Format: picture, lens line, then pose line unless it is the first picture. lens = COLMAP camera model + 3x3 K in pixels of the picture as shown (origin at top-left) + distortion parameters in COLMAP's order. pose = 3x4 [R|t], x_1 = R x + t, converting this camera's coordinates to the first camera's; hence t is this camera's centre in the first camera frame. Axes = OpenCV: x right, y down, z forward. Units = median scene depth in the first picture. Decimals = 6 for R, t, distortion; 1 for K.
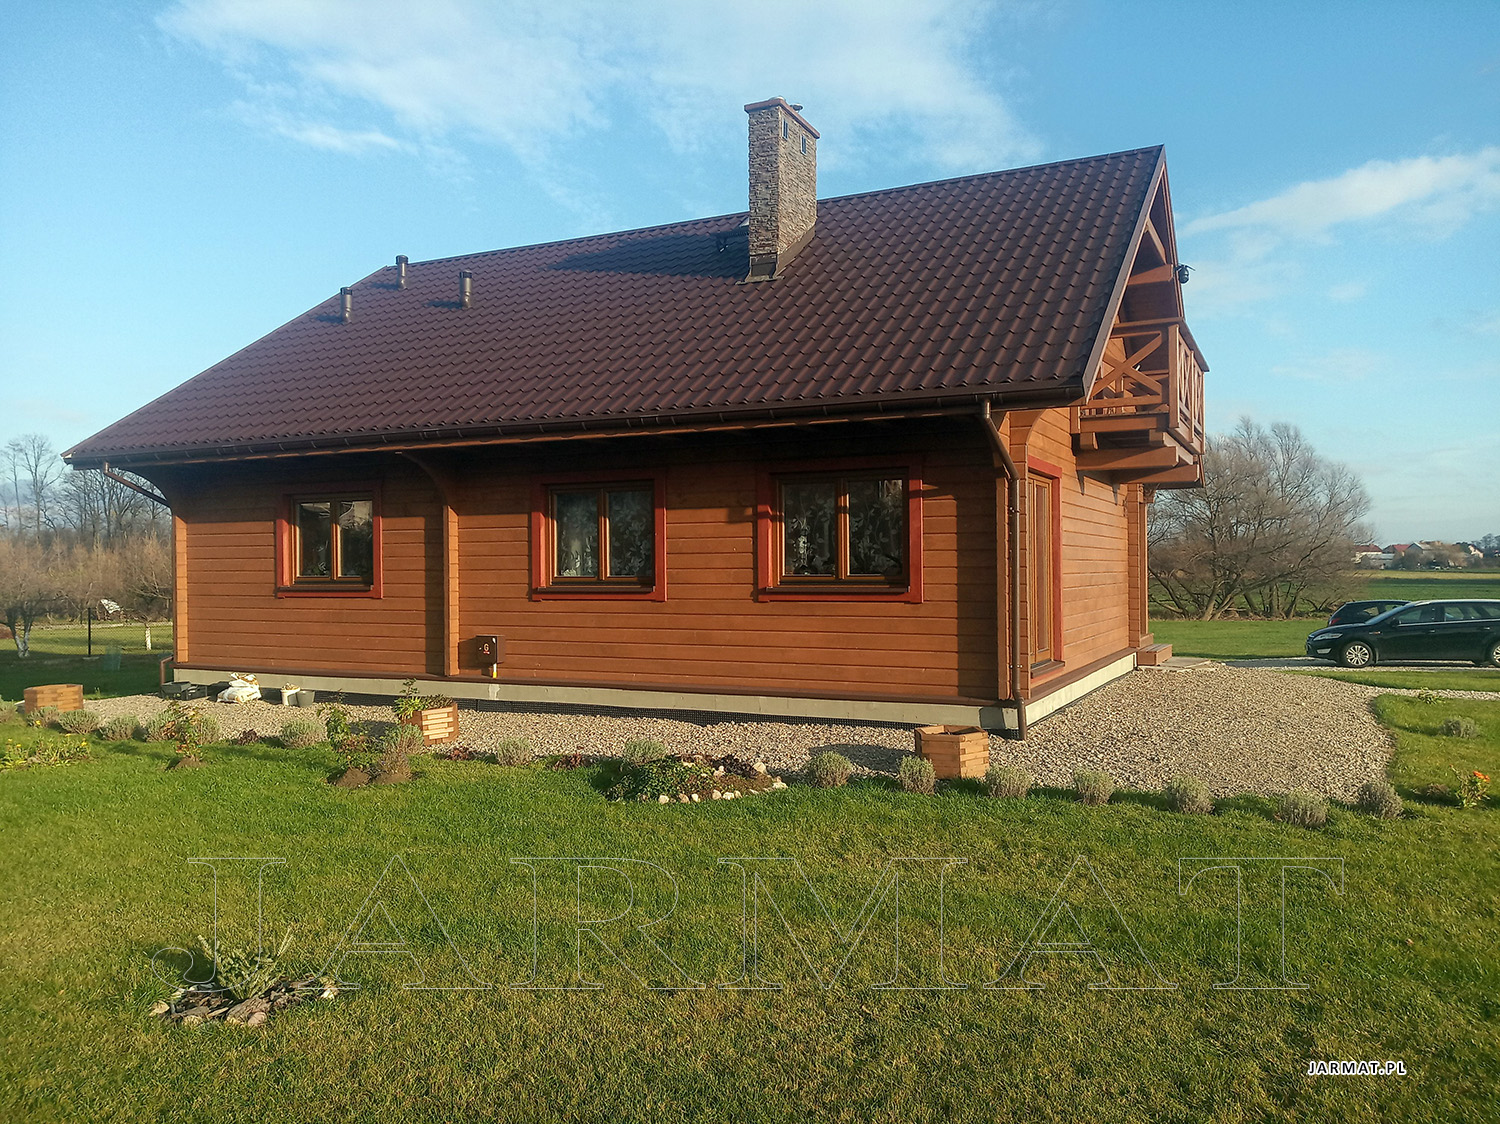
lens RADIAL K [[1191.6, 0, 747.4], [0, 1191.6, 555.3], [0, 0, 1]] dist [0.045828, -0.000530]
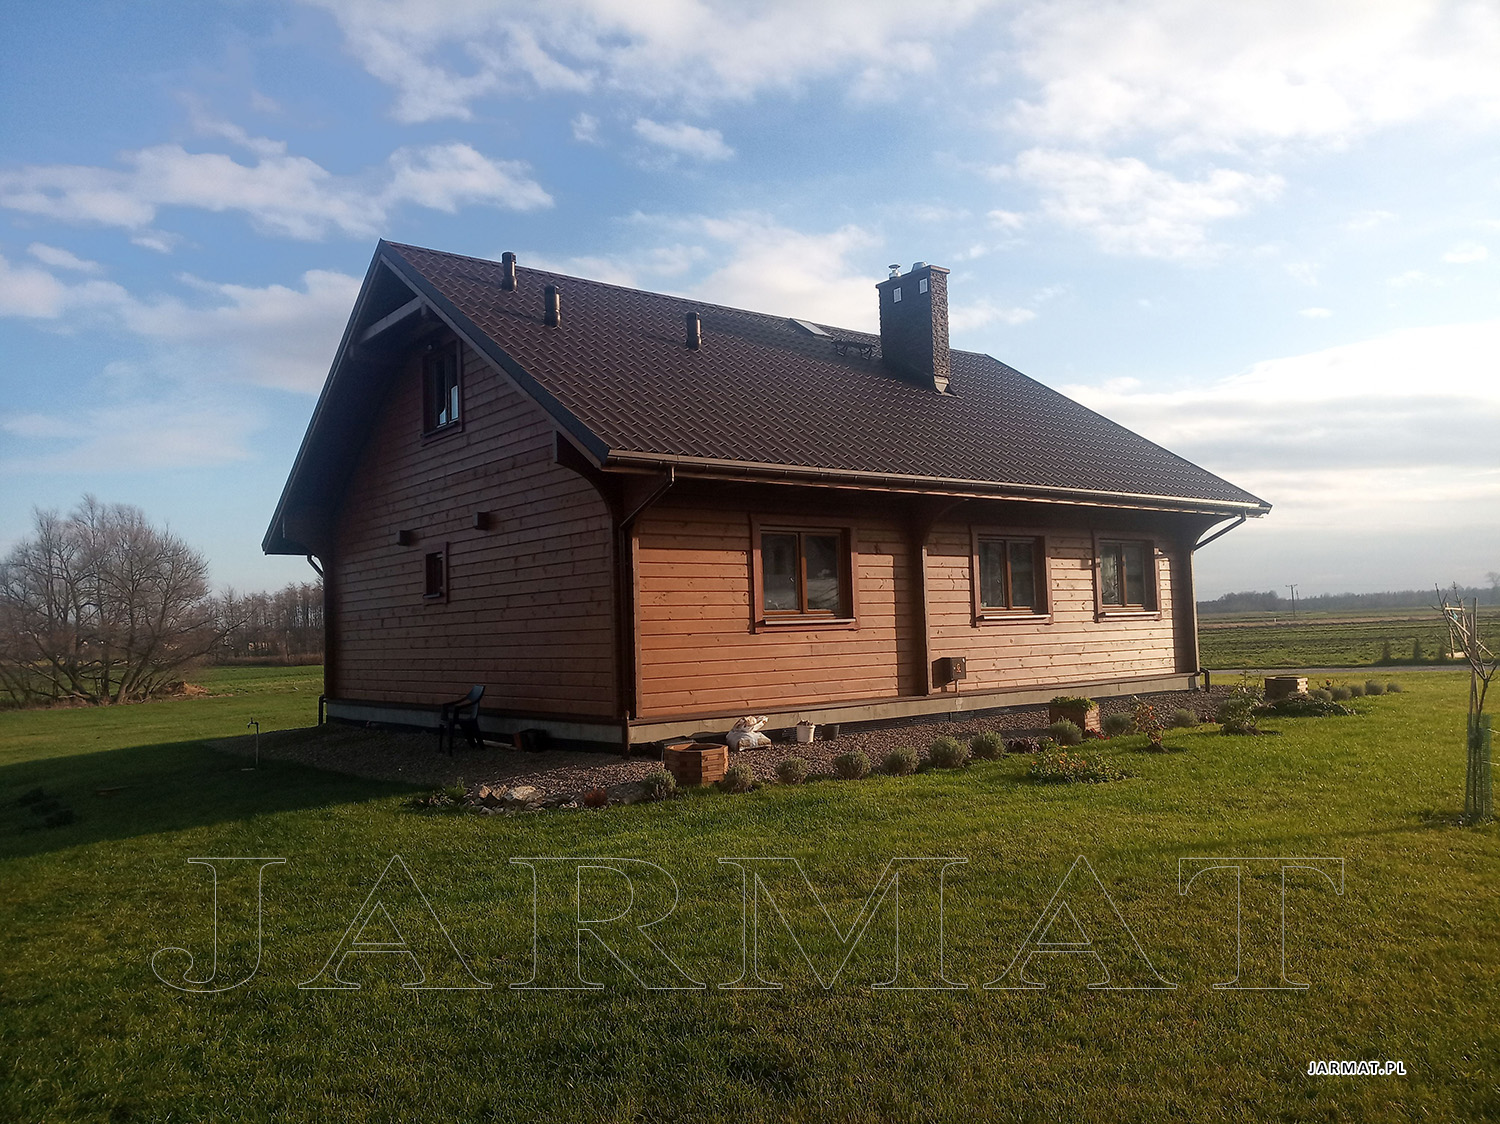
lens RADIAL K [[1125.4, 0, 750.0], [0, 1125.4, 562.0], [0, 0, 1]] dist [0.084412, -0.108673]
pose [[0.430553, 0.045285, 0.901429, -1.293511], [0.018363, 0.998094, -0.058912, 0.034192], [-0.902379, 0.041918, 0.428901, 0.681854]]
